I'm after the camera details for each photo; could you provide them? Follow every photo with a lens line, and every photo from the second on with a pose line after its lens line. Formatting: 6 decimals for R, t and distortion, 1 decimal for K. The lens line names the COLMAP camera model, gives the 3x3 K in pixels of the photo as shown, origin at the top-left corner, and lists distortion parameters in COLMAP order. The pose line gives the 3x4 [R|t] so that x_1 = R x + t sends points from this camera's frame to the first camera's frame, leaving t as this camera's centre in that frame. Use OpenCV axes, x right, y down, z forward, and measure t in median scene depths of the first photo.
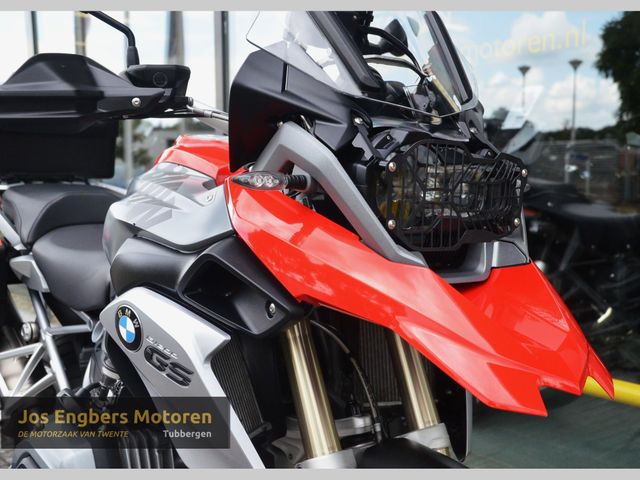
lens RADIAL K [[781.7, 0, 357.9], [0, 781.7, 246.0], [0, 0, 1]] dist [0.037680, 0.000000]
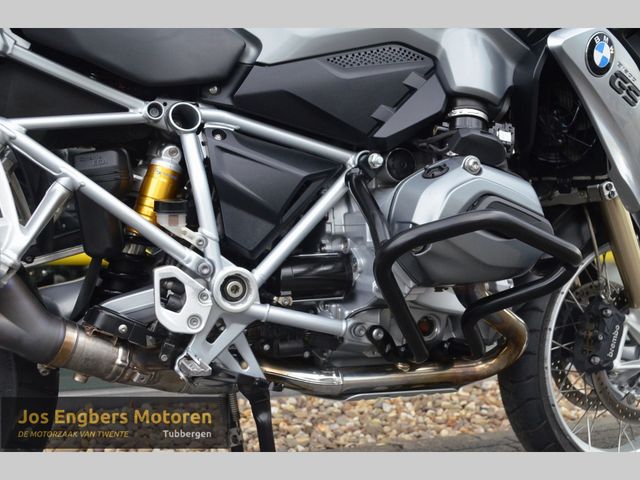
lens RADIAL K [[676.8, 0, 337.4], [0, 676.8, 252.1], [0, 0, 1]] dist [-0.007458, 0.000000]
pose [[0.288705, -0.016916, 0.957269, -1.356184], [0.066323, 0.997795, -0.002370, 0.371679], [-0.955118, 0.064173, 0.289191, 1.120512]]
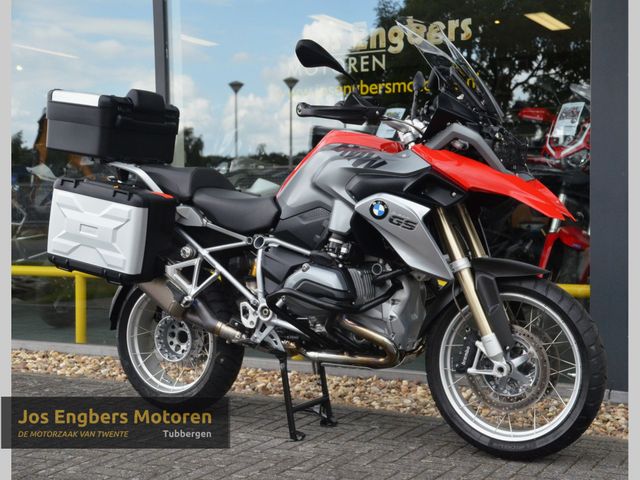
lens RADIAL K [[932.7, 0, 387.0], [0, 932.7, 236.4], [0, 0, 1]] dist [0.082284, 0.000000]
pose [[0.921025, -0.017933, 0.389090, -1.373702], [0.041215, 0.997818, -0.051572, 0.334439], [-0.387316, 0.063535, 0.919755, -1.575491]]
